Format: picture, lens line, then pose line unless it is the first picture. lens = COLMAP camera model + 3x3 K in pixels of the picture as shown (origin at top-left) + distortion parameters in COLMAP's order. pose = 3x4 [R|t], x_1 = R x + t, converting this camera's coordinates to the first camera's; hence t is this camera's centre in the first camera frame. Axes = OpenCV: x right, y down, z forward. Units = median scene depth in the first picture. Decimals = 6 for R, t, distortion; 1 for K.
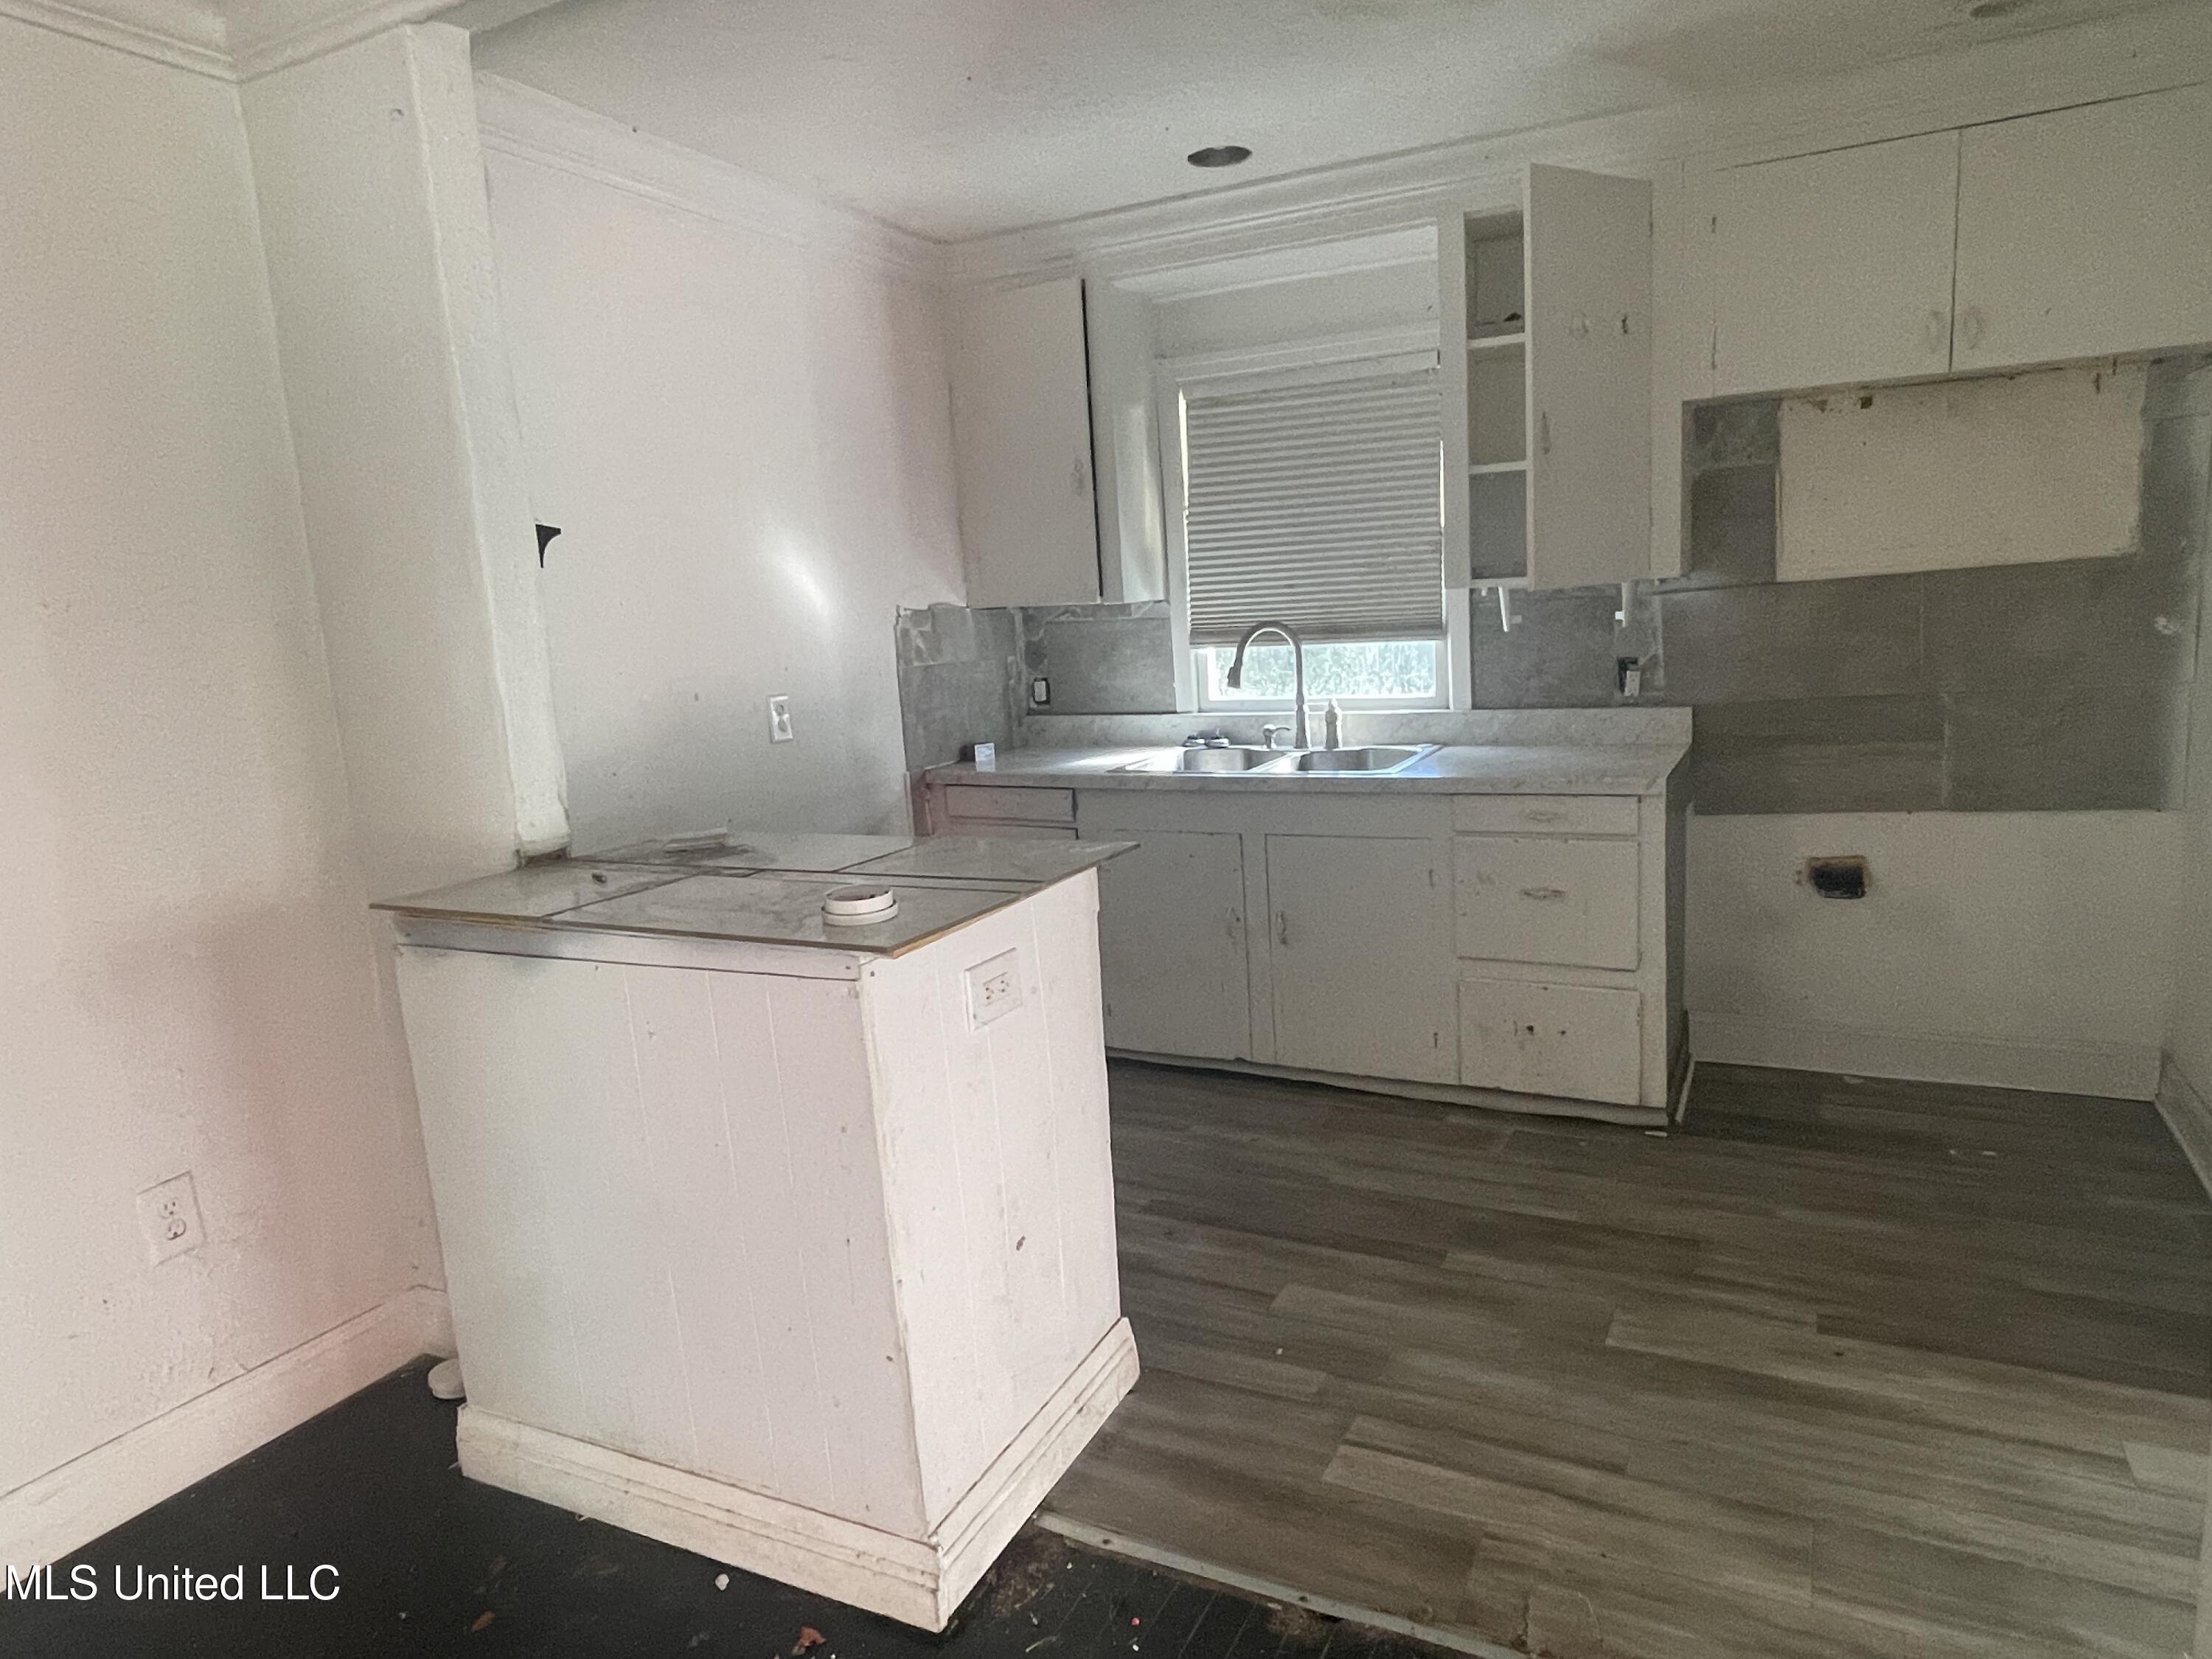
lens RADIAL K [[1374.4, 0, 1120.8], [0, 1374.4, 838.9], [0, 0, 1]] dist [0.006397, -0.013371]
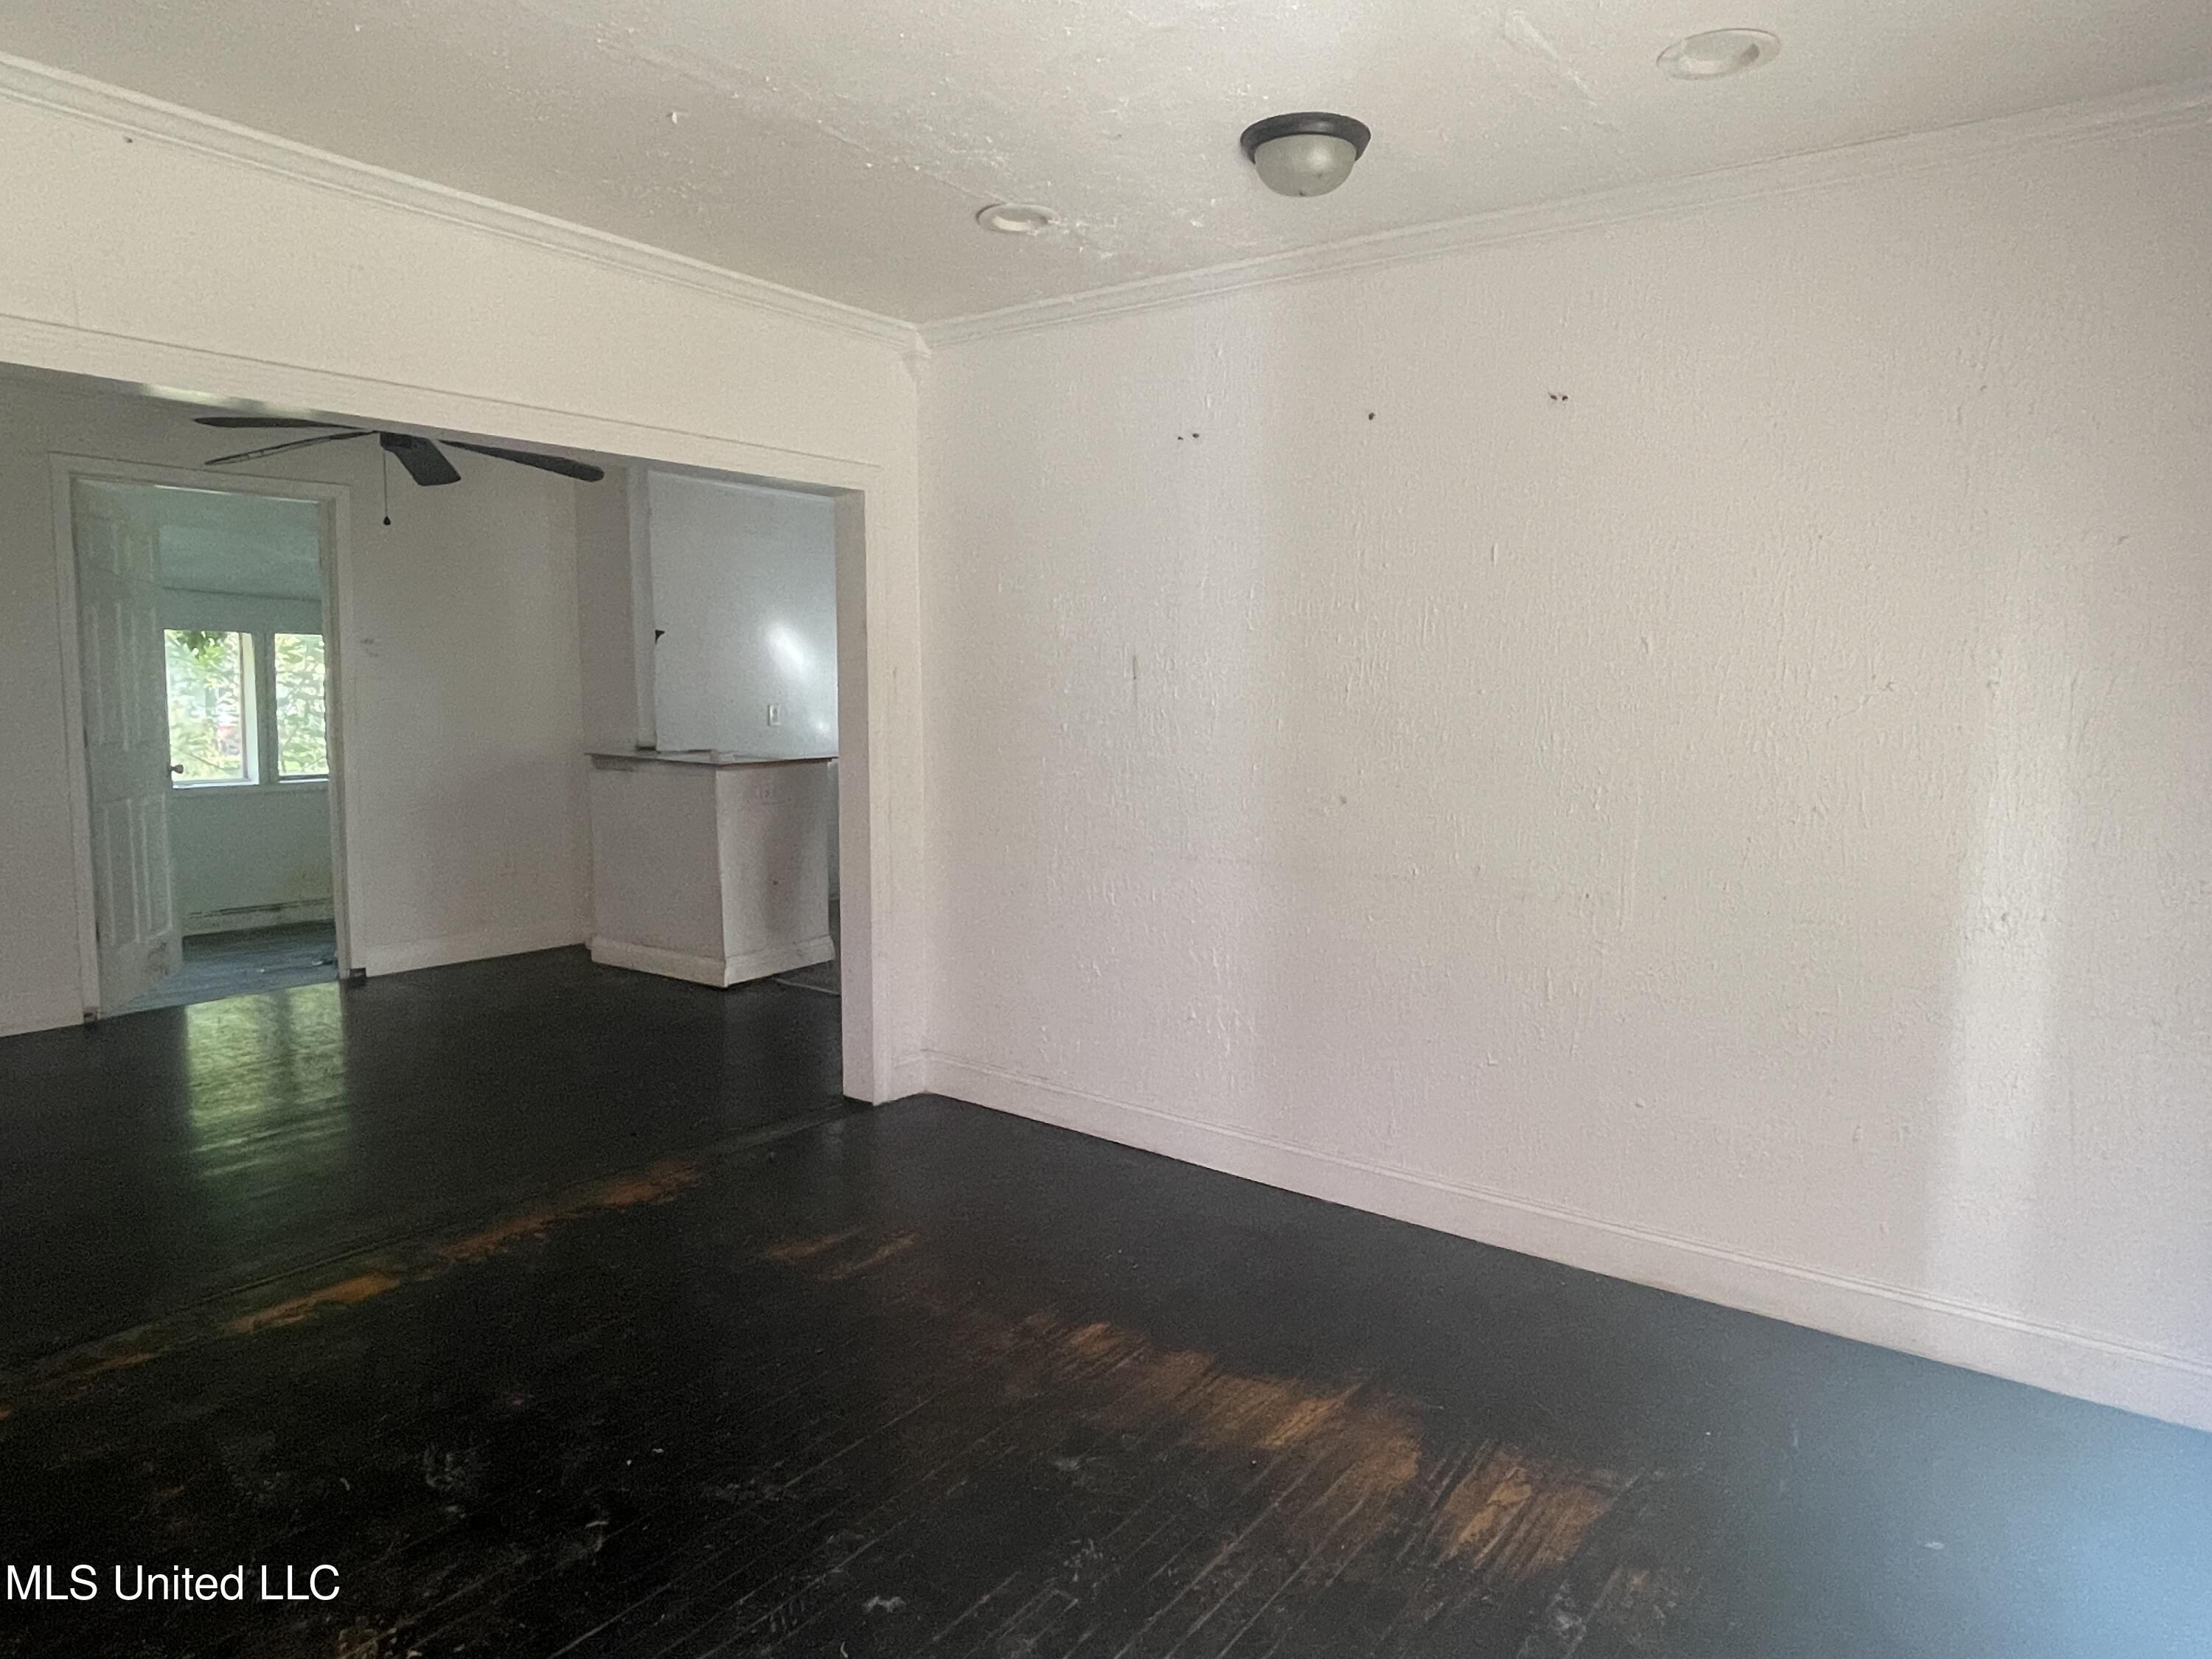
lens RADIAL K [[1374.4, 0, 1113.0], [0, 1374.4, 826.9], [0, 0, 1]] dist [0.006397, -0.013371]
pose [[0.983010, 0.086404, -0.161944, 0.742518], [-0.096120, 0.993950, -0.053136, 0.174813], [0.156373, 0.067800, 0.985368, -1.205786]]
